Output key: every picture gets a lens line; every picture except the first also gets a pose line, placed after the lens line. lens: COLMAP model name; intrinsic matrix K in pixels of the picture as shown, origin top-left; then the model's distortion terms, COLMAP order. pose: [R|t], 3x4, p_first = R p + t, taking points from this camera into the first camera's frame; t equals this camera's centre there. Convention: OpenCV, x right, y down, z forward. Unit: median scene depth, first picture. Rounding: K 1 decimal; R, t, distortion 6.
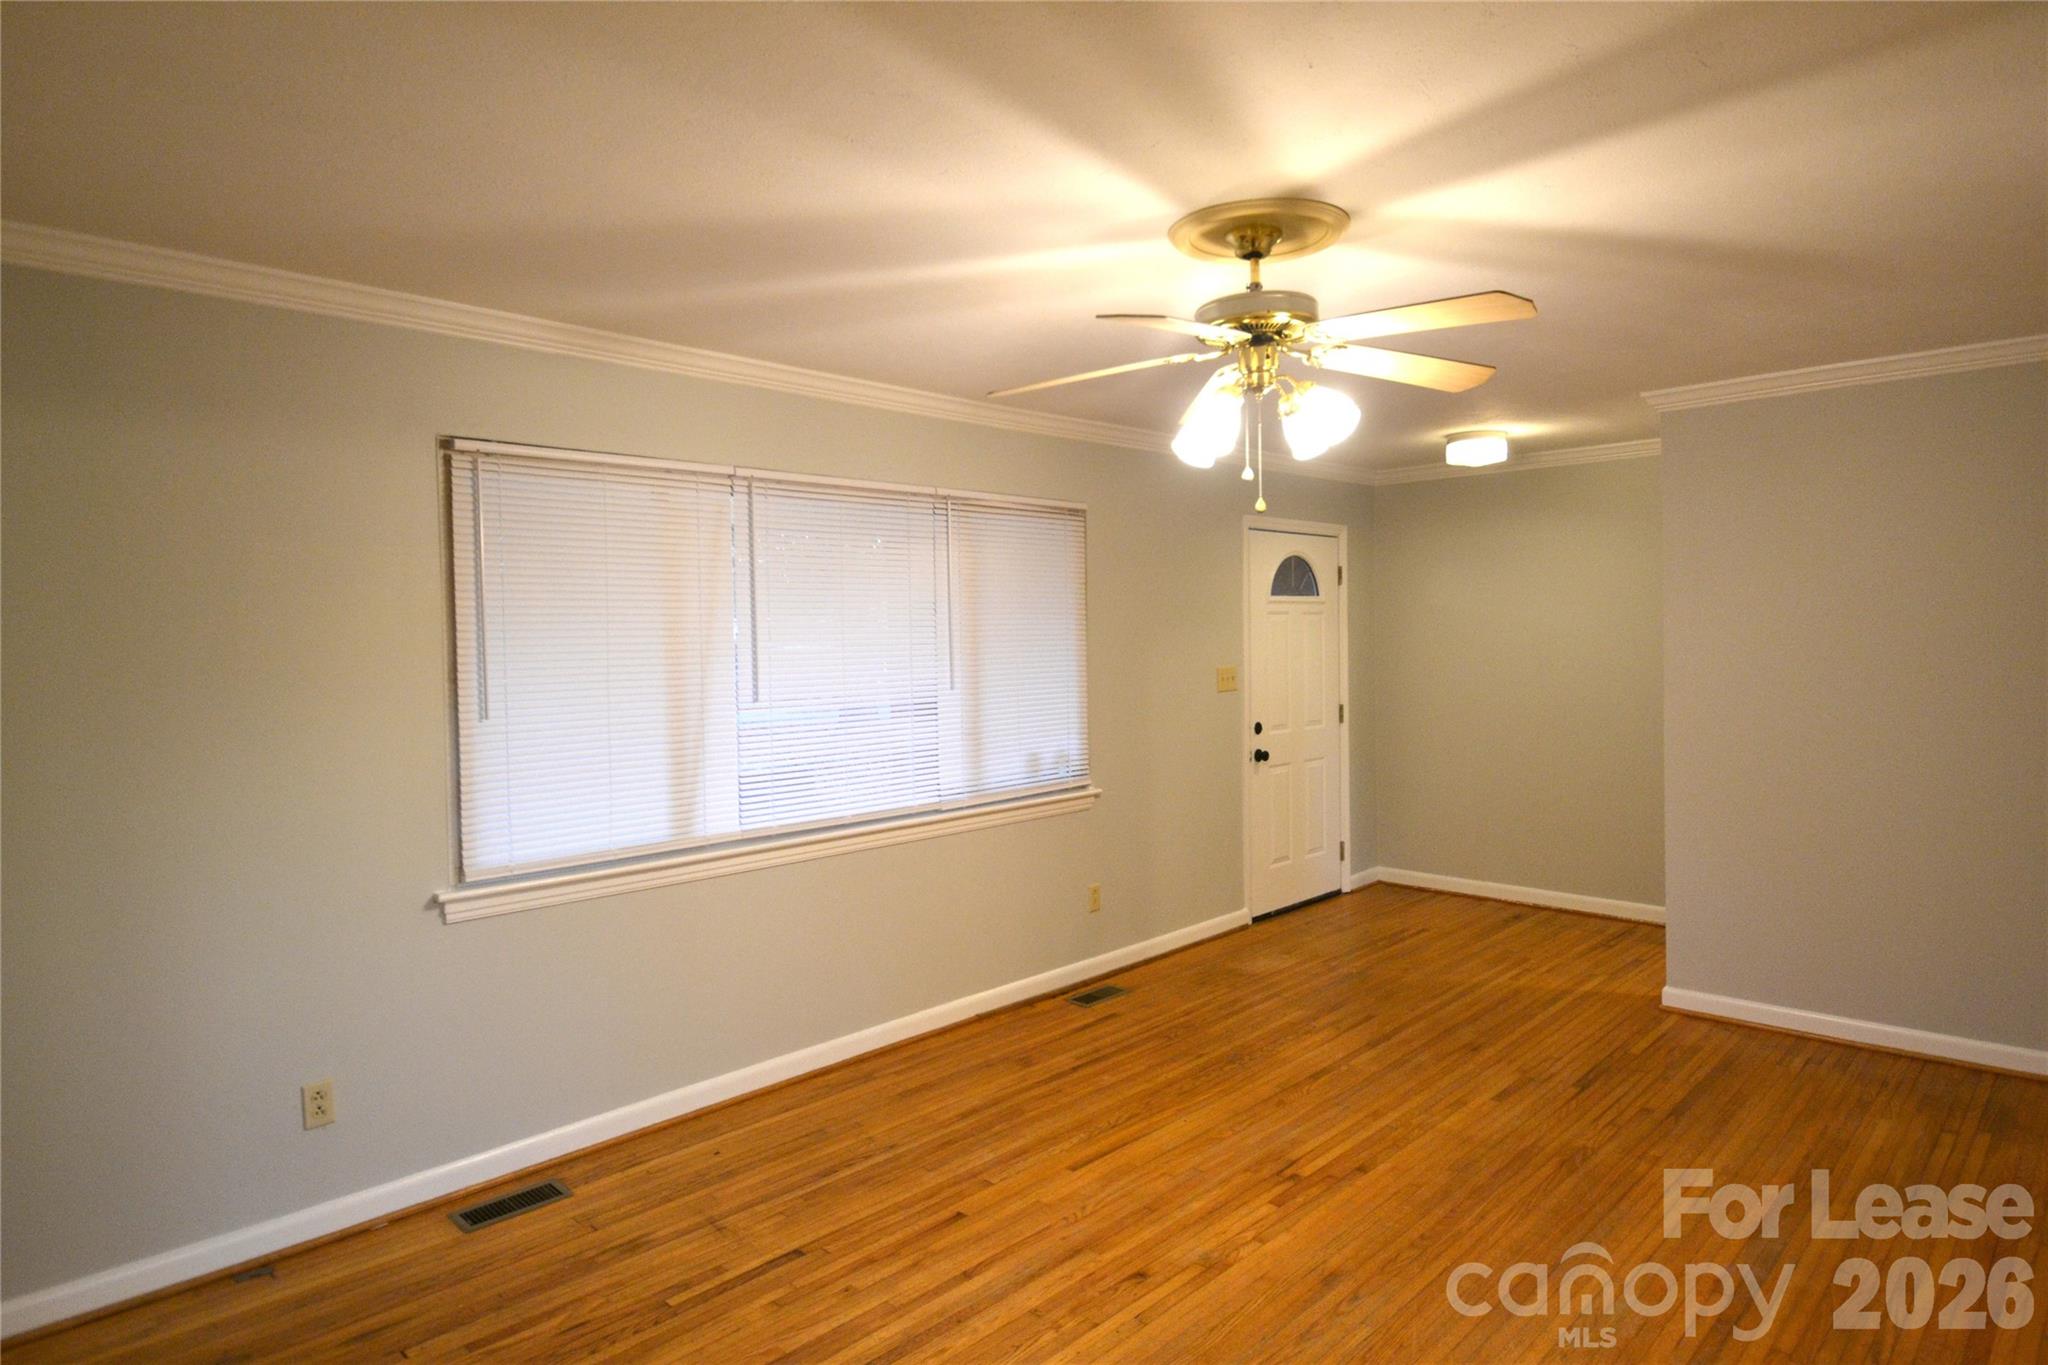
lens RADIAL K [[1187.0, 0, 1023.3], [0, 1187.0, 665.2], [0, 0, 1]] dist [0.019667, -0.023200]
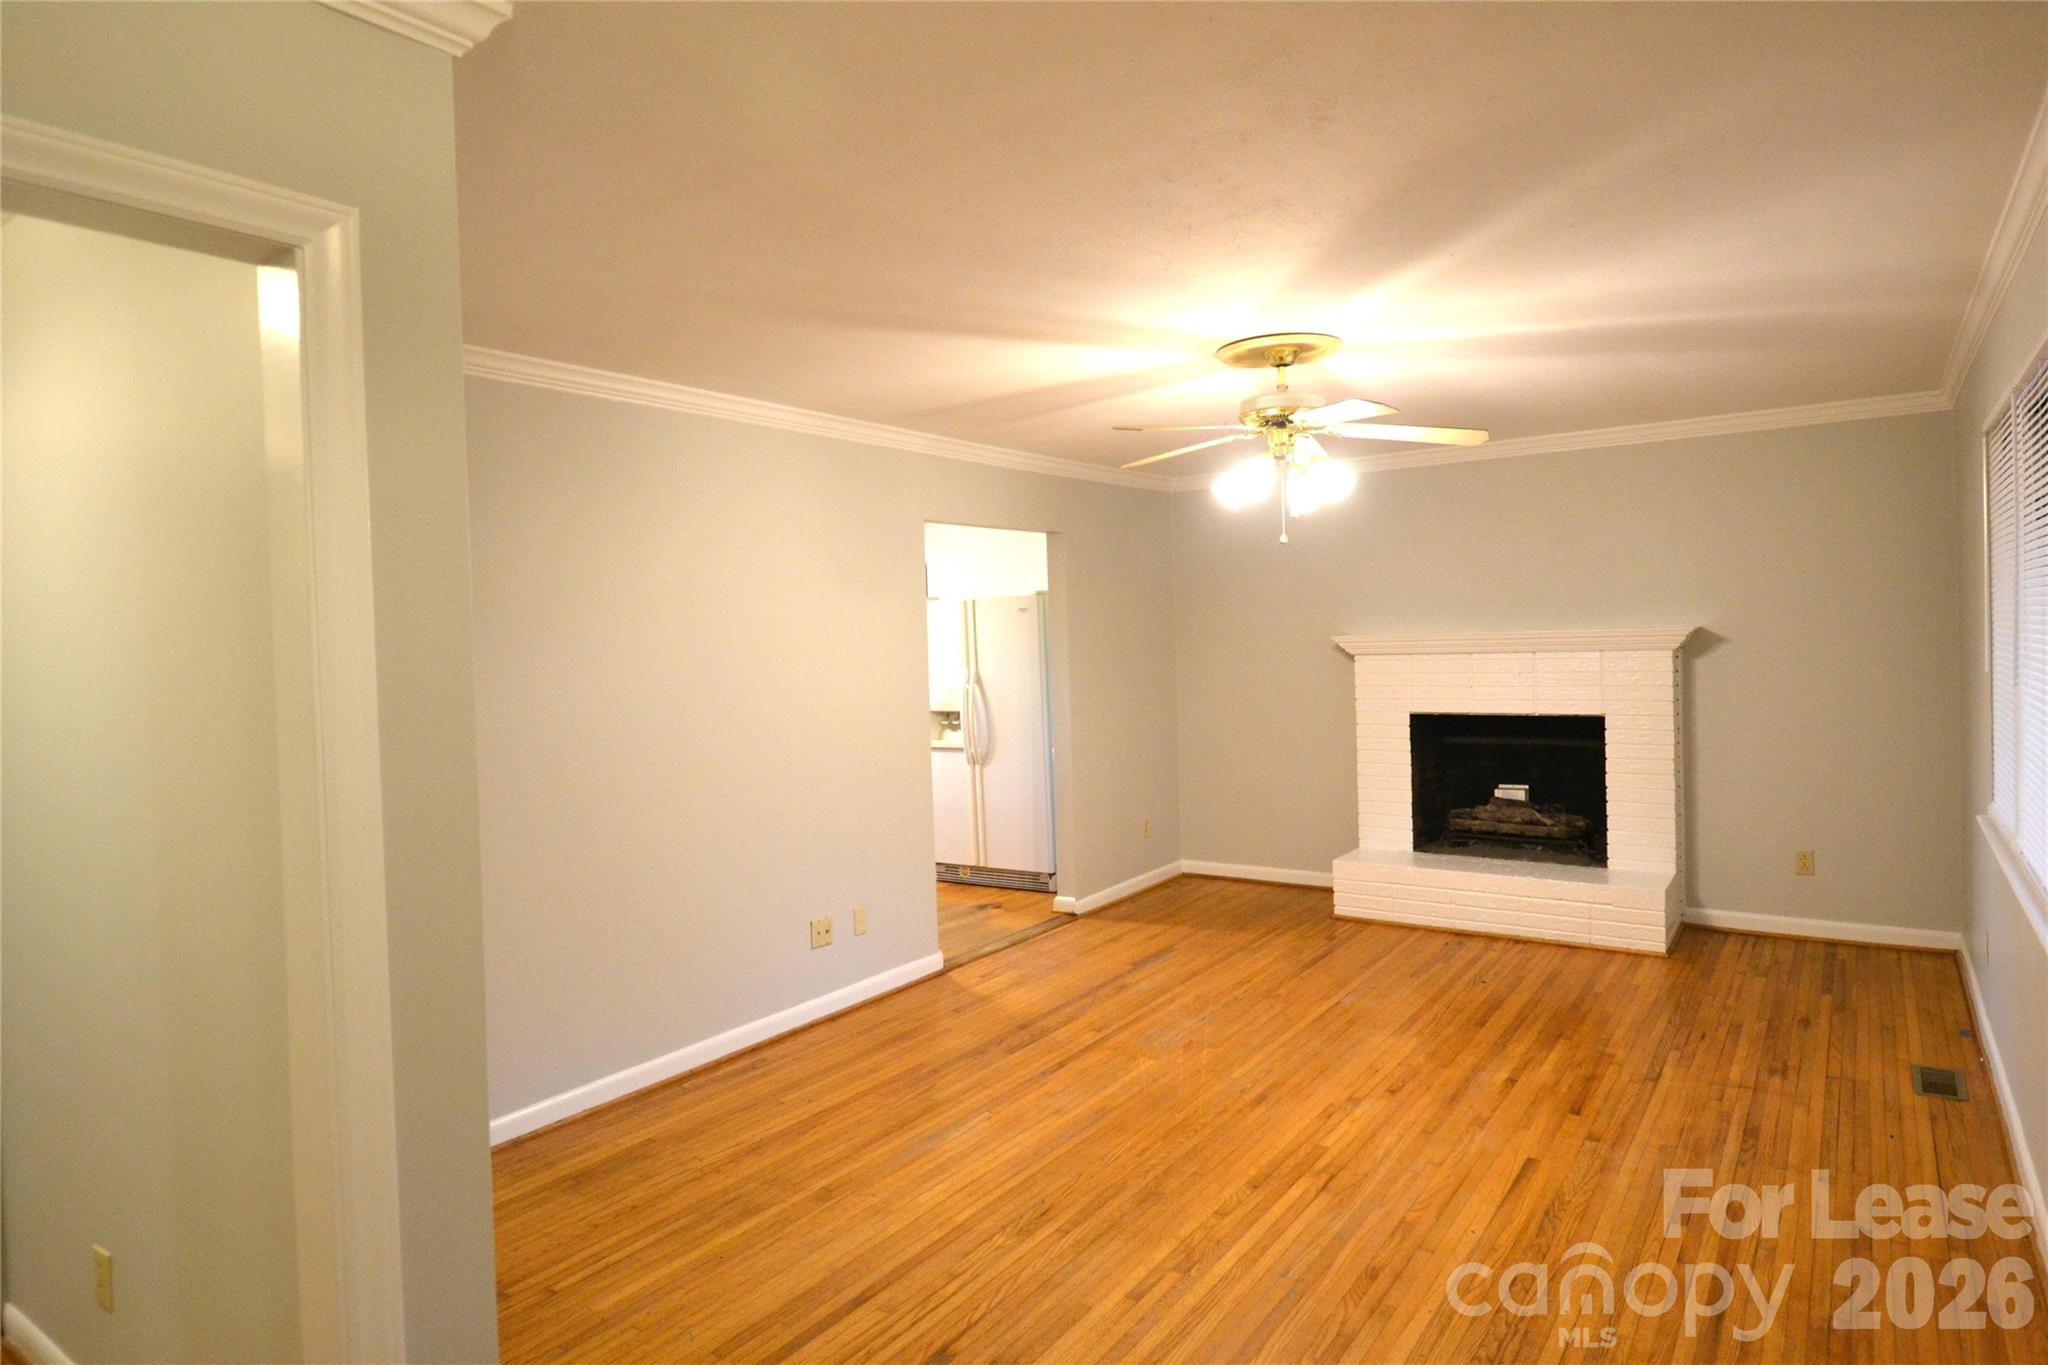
lens RADIAL K [[1187.0, 0, 1009.8], [0, 1187.0, 687.6], [0, 0, 1]] dist [0.019667, -0.023200]
pose [[-0.987876, 0.053636, -0.145687, 0.534528], [0.042856, 0.996175, 0.076148, -0.056868], [0.149214, 0.068981, -0.986396, 1.695749]]
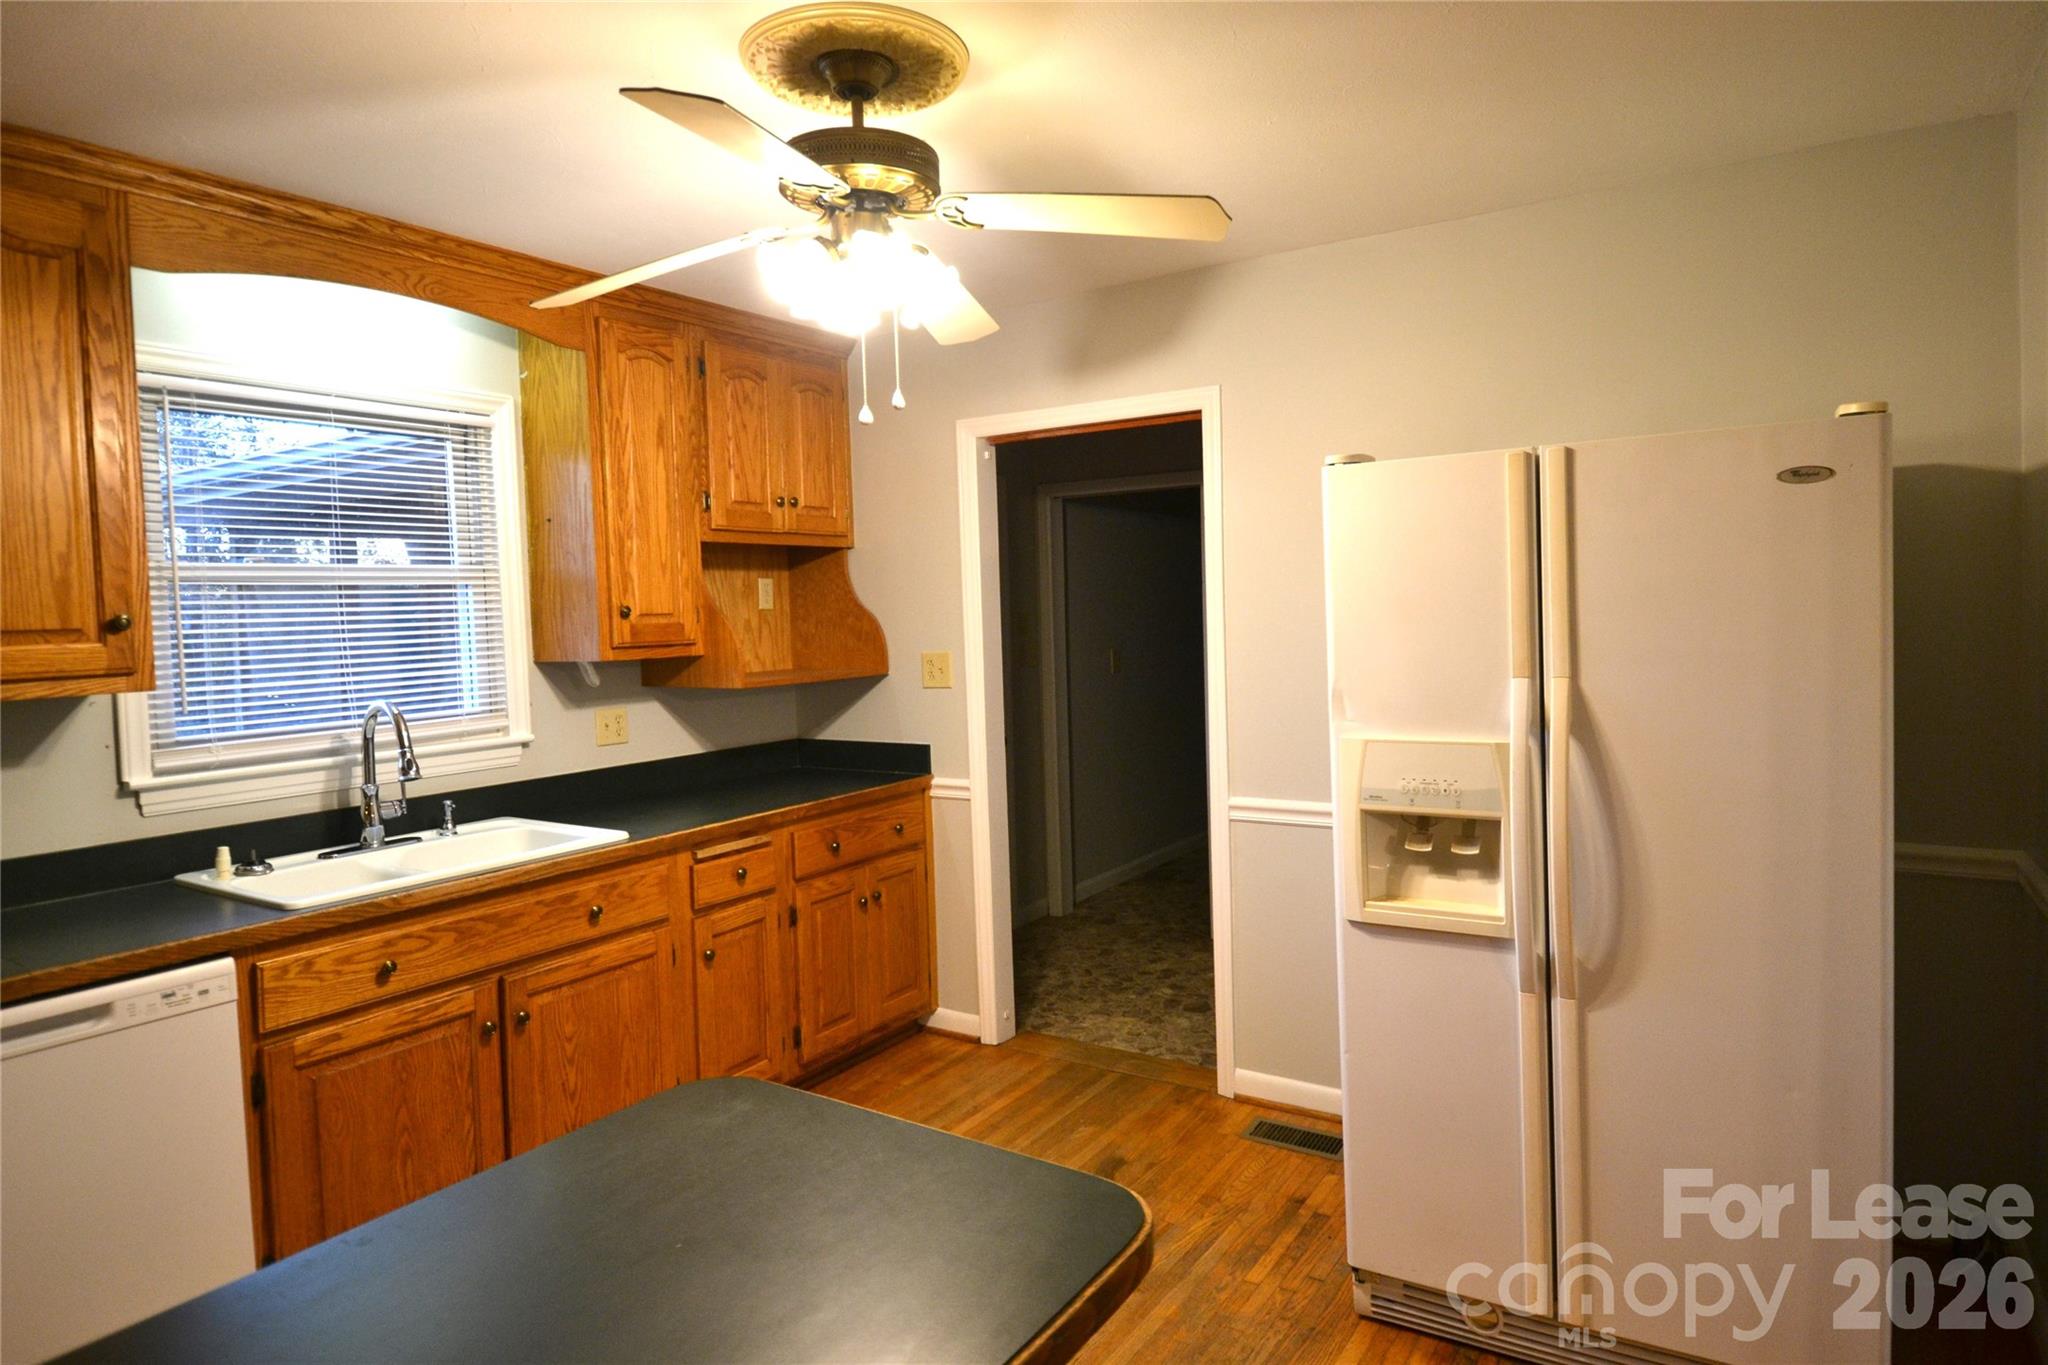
lens RADIAL K [[1187.0, 0, 1017.7], [0, 1187.0, 665.7], [0, 0, 1]] dist [0.019667, -0.023200]
pose [[-0.979071, 0.054582, -0.196062, 0.676148], [0.039942, 0.996163, 0.077868, -0.008897], [0.199560, 0.068407, -0.977495, 0.363862]]
